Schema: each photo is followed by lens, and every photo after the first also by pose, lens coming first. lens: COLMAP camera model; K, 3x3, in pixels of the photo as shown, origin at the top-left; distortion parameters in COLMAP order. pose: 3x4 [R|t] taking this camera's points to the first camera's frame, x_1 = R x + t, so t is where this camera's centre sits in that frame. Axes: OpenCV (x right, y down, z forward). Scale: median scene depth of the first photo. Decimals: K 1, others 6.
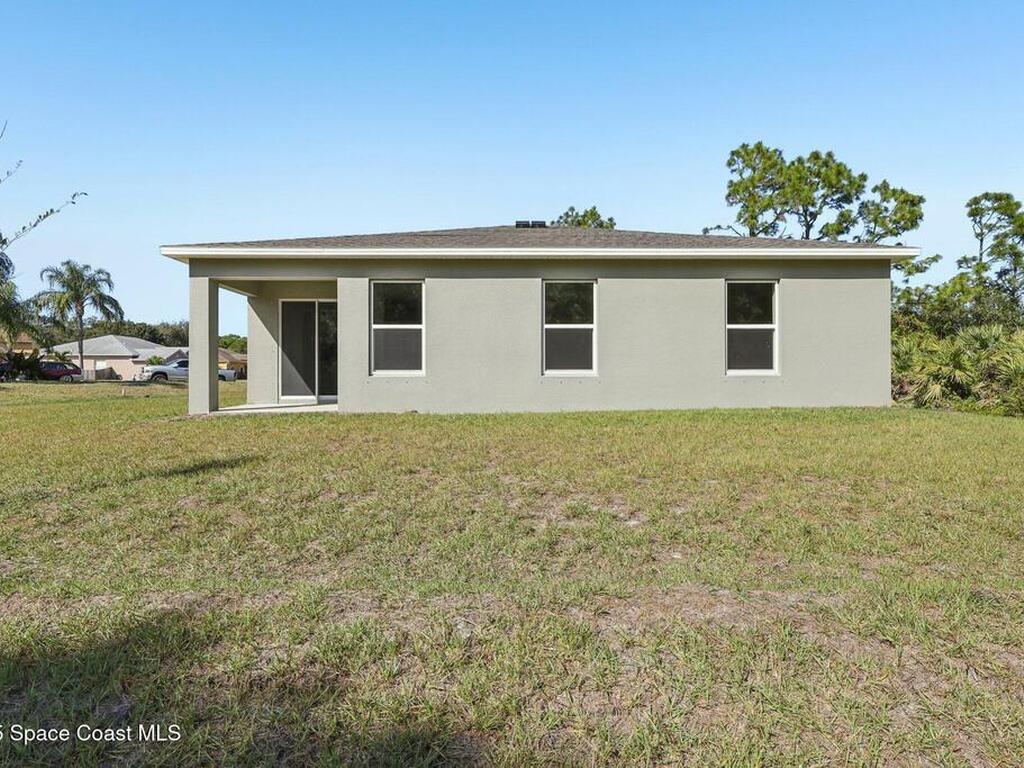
lens RADIAL K [[557.9, 0, 512.4], [0, 557.9, 384.1], [0, 0, 1]] dist [0.000229, -0.001560]
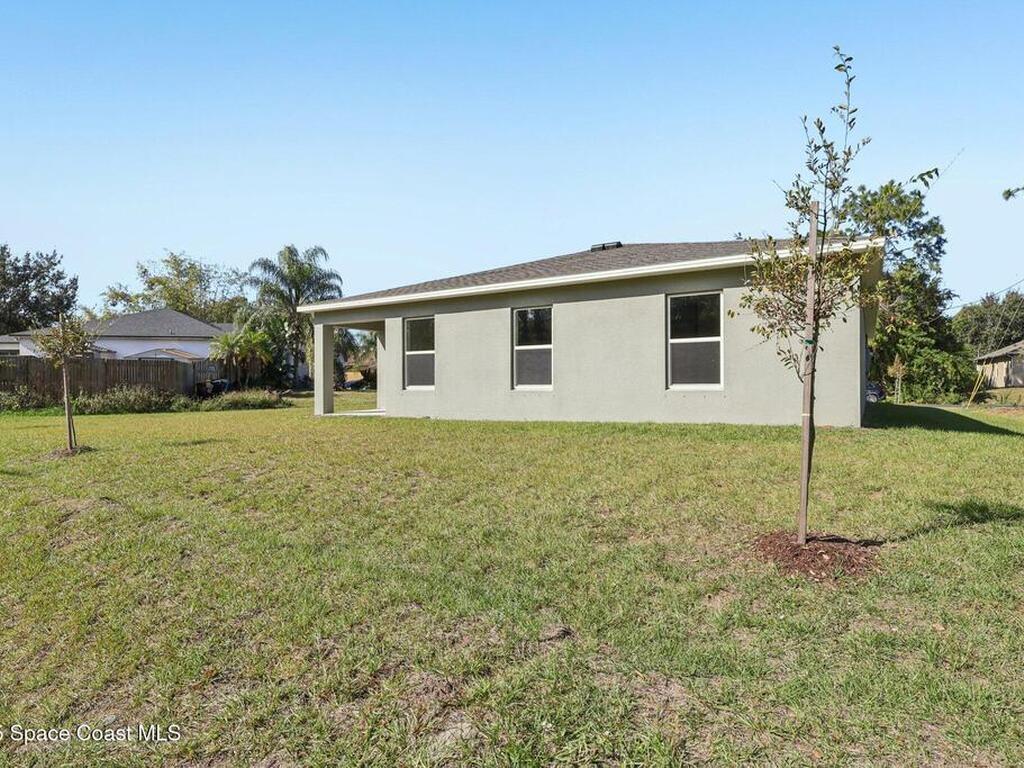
lens RADIAL K [[557.9, 0, 517.1], [0, 557.9, 393.1], [0, 0, 1]] dist [0.000229, -0.001560]
pose [[0.844506, 0.005970, -0.535513, 0.562653], [-0.010617, 0.999928, -0.005595, -0.001678], [0.535442, 0.010410, 0.844508, 0.008197]]
